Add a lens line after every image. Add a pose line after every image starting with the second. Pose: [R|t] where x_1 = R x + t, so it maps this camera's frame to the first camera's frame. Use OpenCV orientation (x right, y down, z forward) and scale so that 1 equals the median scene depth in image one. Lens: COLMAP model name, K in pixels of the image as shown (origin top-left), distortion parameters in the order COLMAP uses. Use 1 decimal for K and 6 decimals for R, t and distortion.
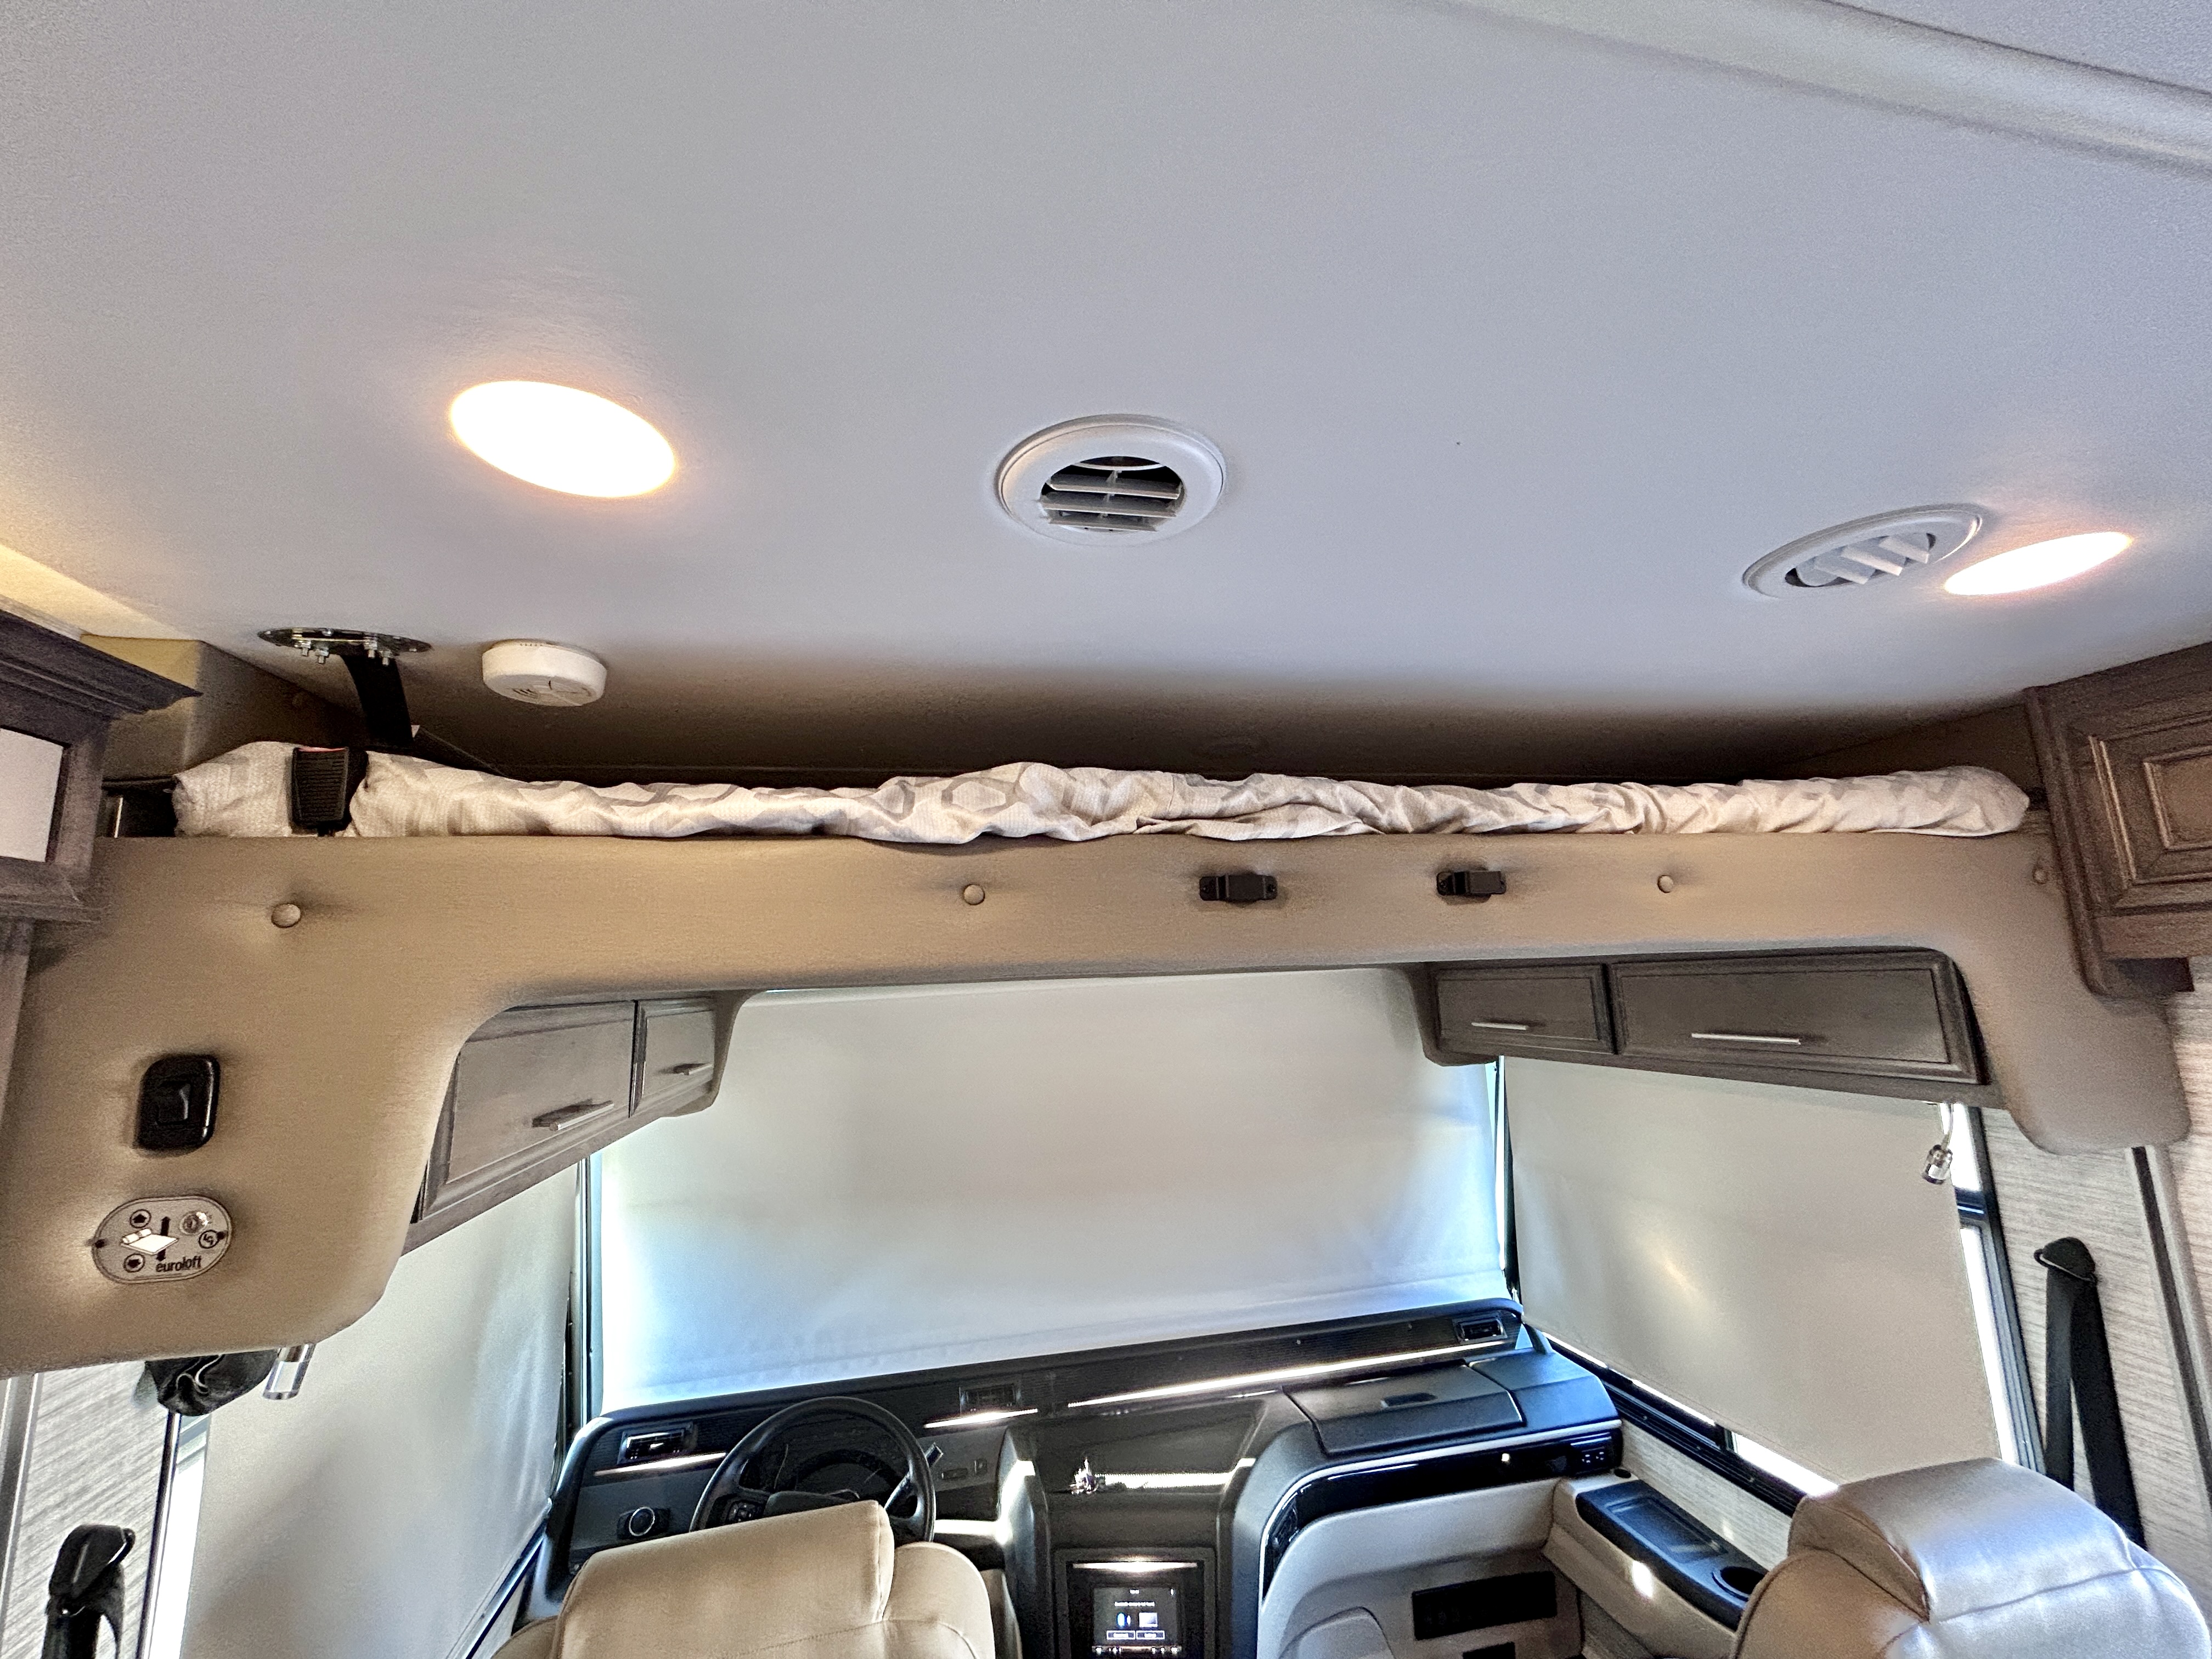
lens RADIAL K [[891.3, 0, 1102.7], [0, 891.3, 827.9], [0, 0, 1]] dist [-0.000306, 0.001433]
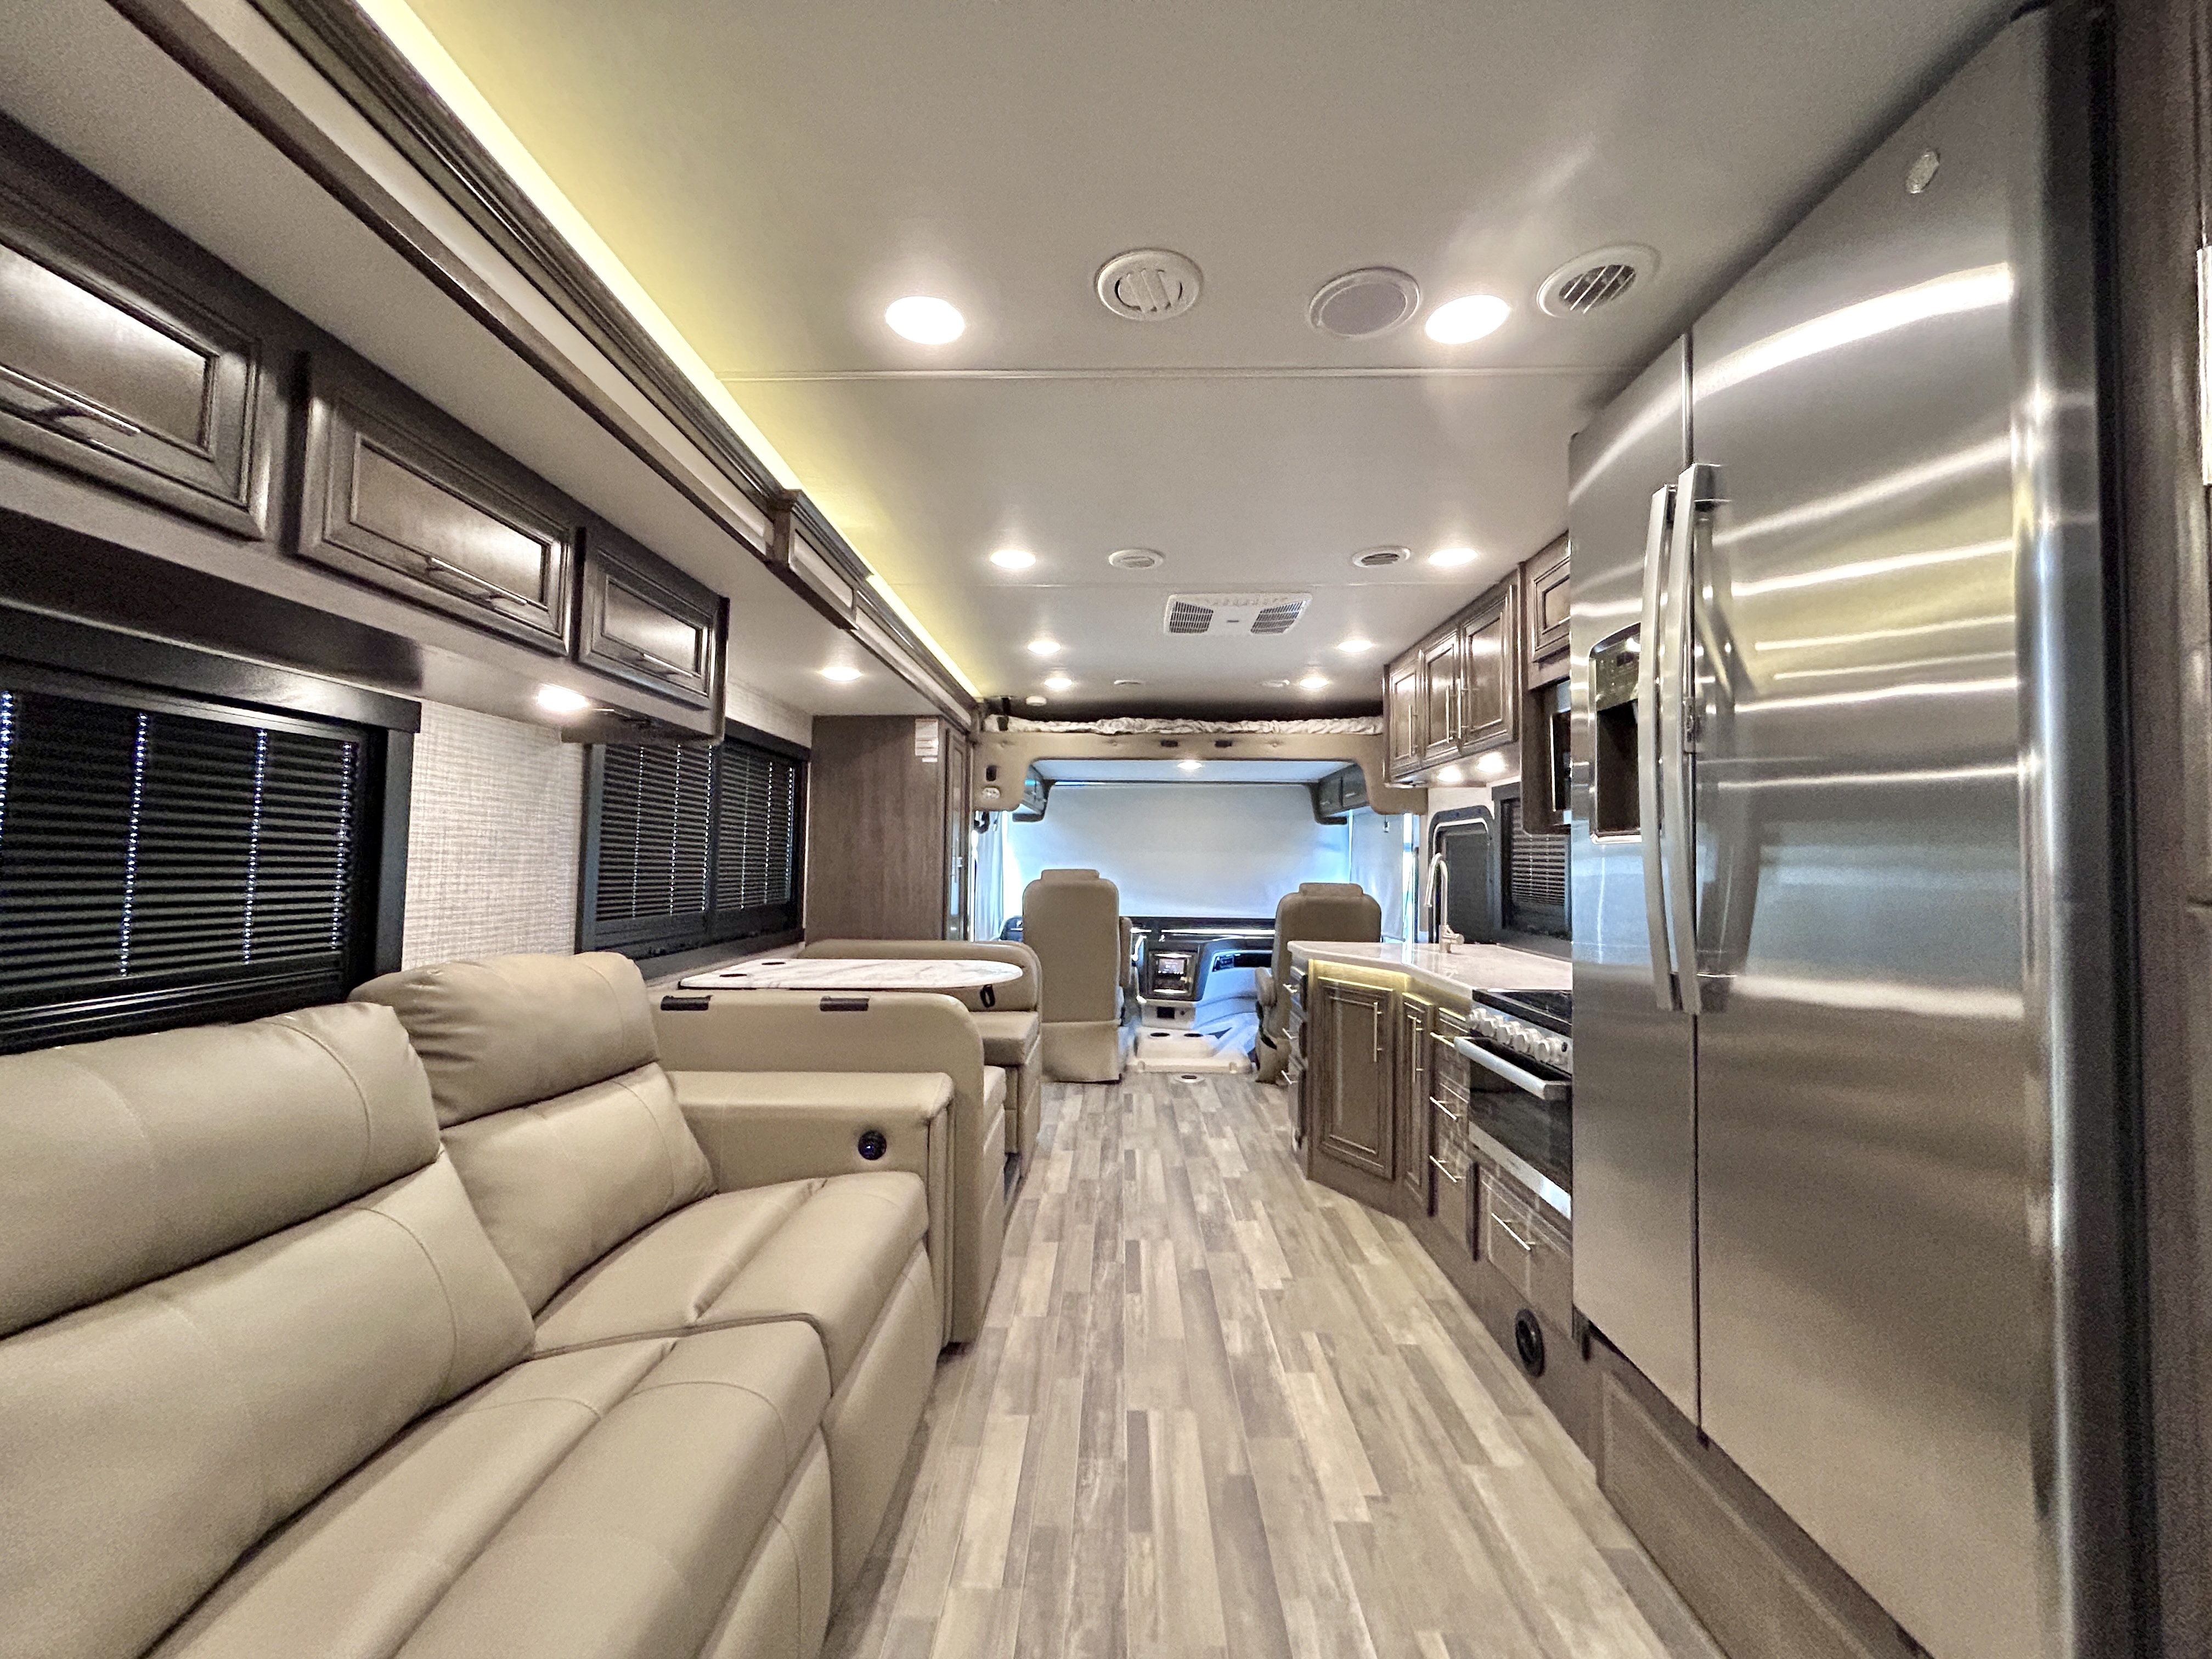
lens RADIAL K [[891.3, 0, 1108.6], [0, 891.3, 824.2], [0, 0, 1]] dist [-0.000306, 0.001433]
pose [[0.972969, 0.035575, -0.228179, 0.478262], [-0.005679, 0.991450, 0.130362, -0.063561], [0.230866, -0.125543, 0.964852, -1.904904]]
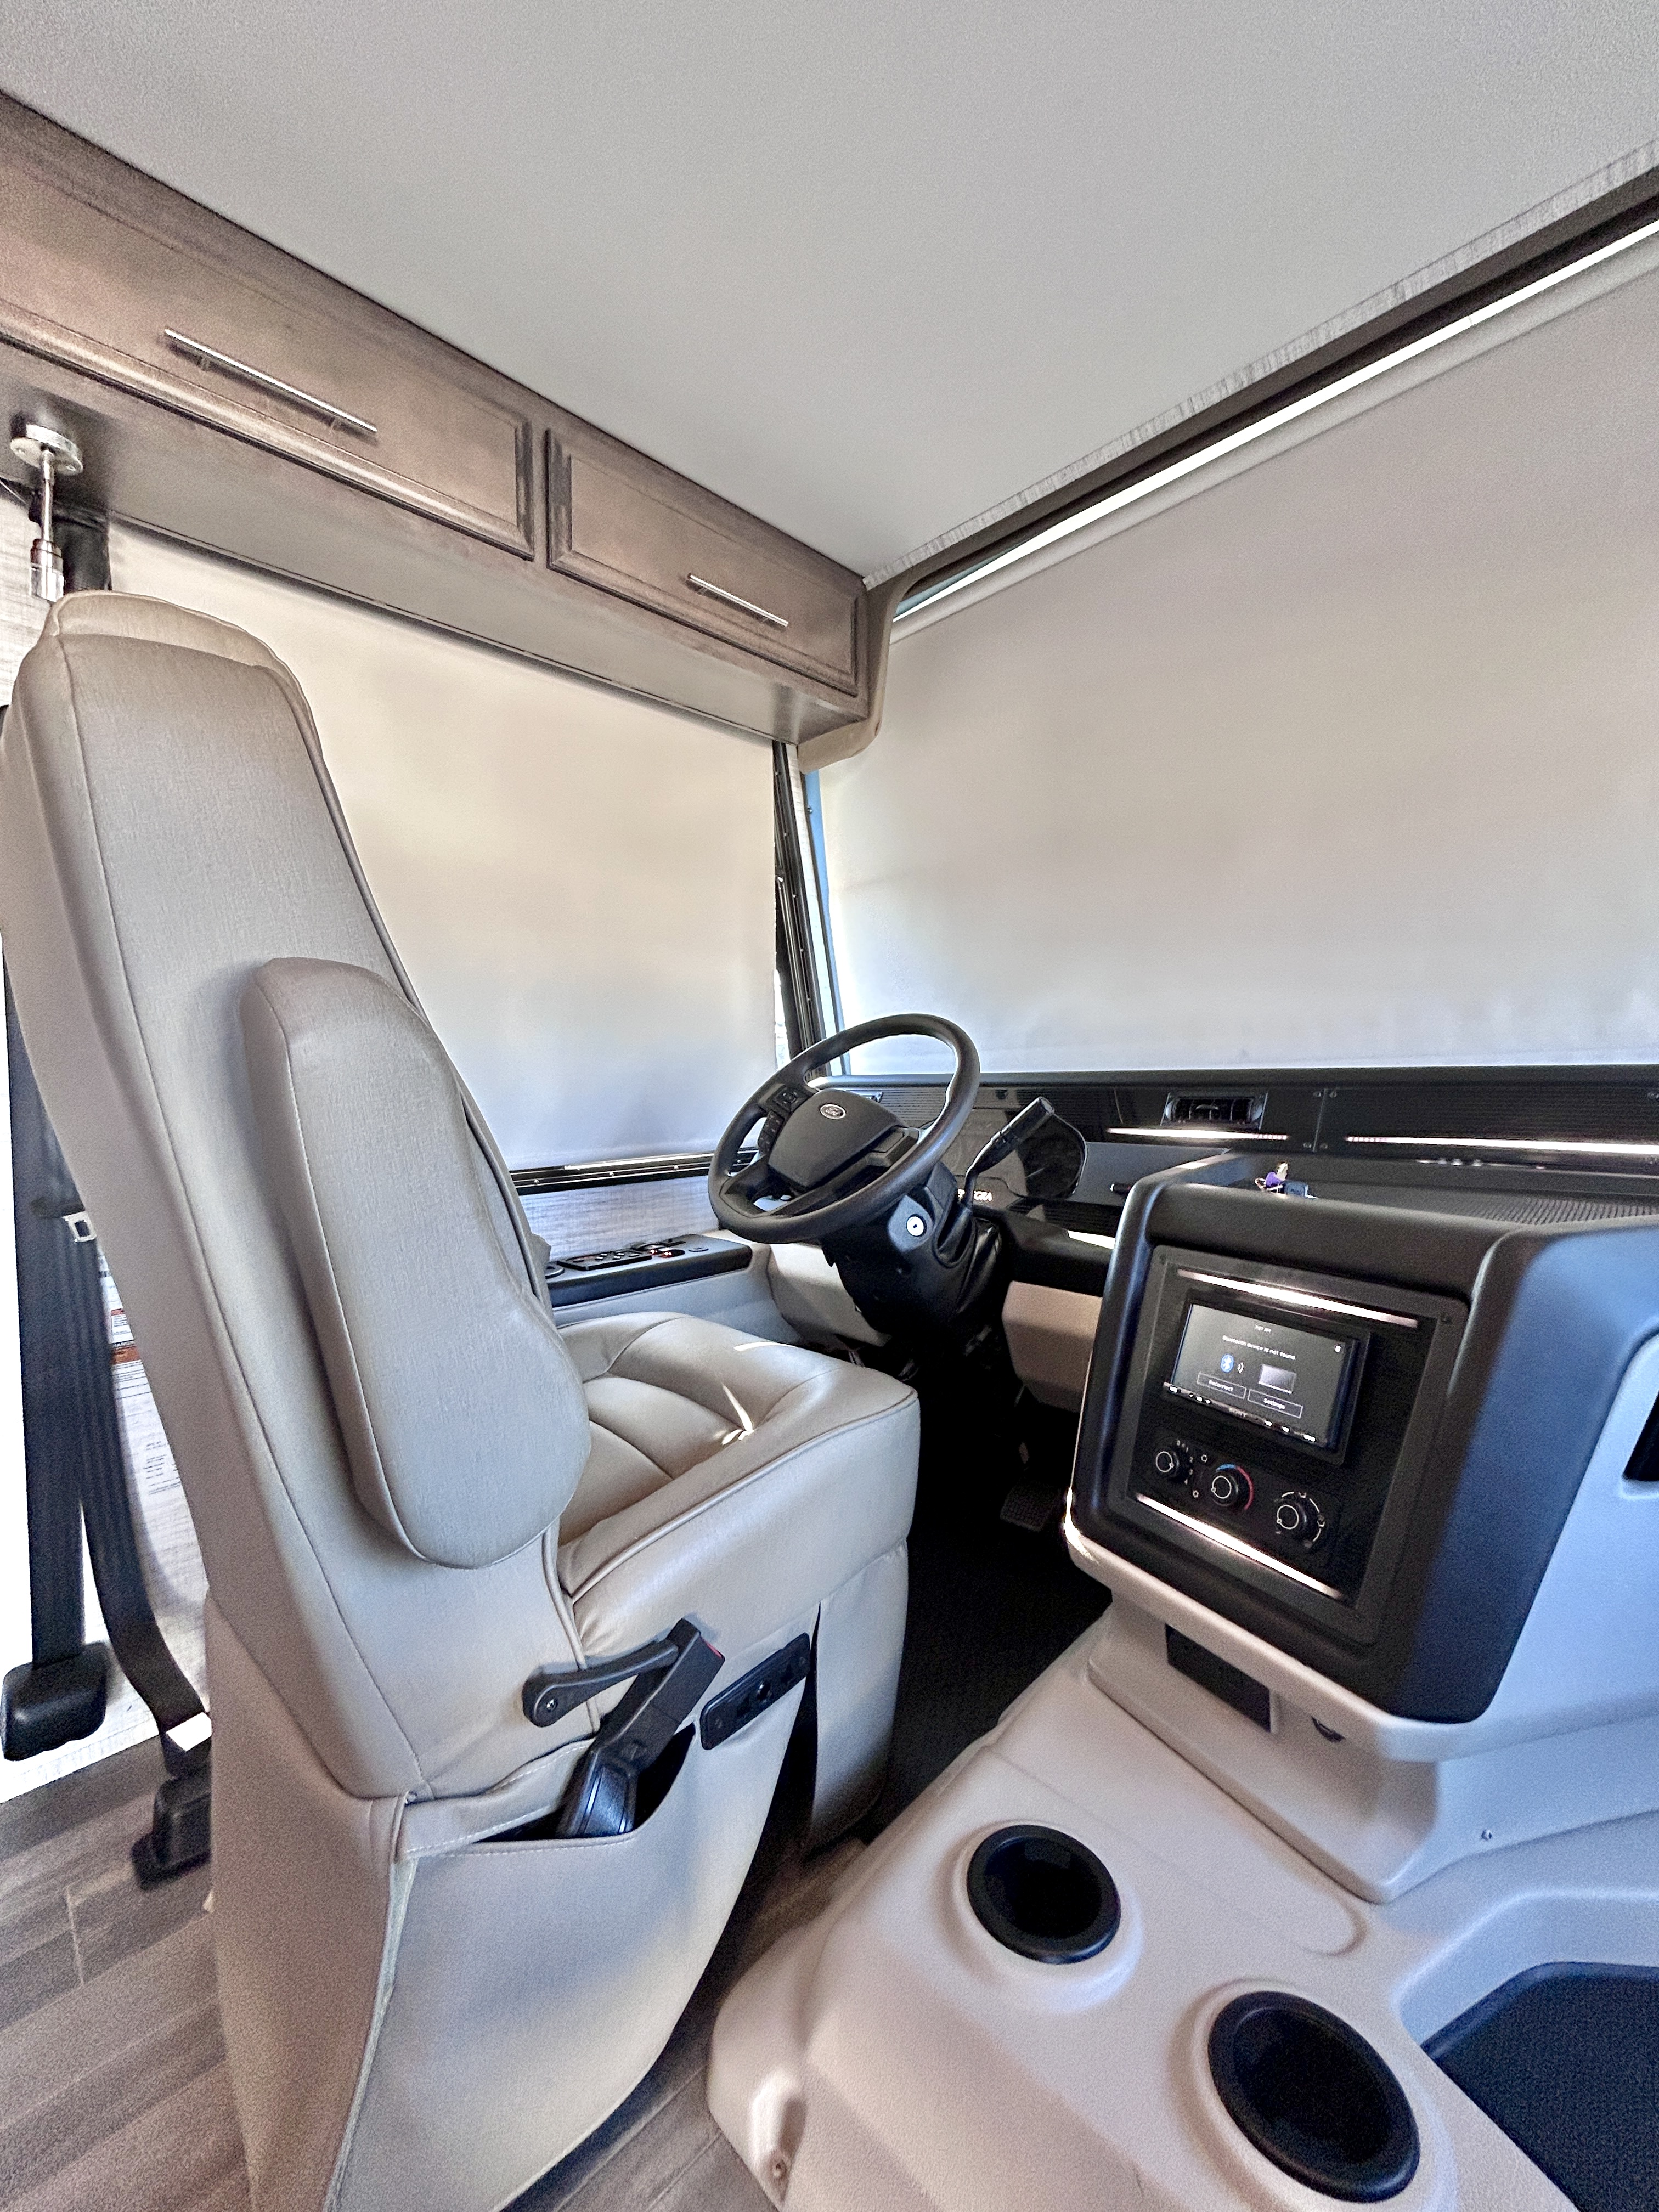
lens RADIAL K [[891.3, 0, 840.3], [0, 891.3, 1104.6], [0, 0, 1]] dist [-0.000306, 0.001433]
pose [[0.543262, 0.047979, -0.838191, 0.274800], [0.137334, 0.979840, 0.145097, 0.554159], [0.828255, -0.193938, 0.525721, 0.502572]]
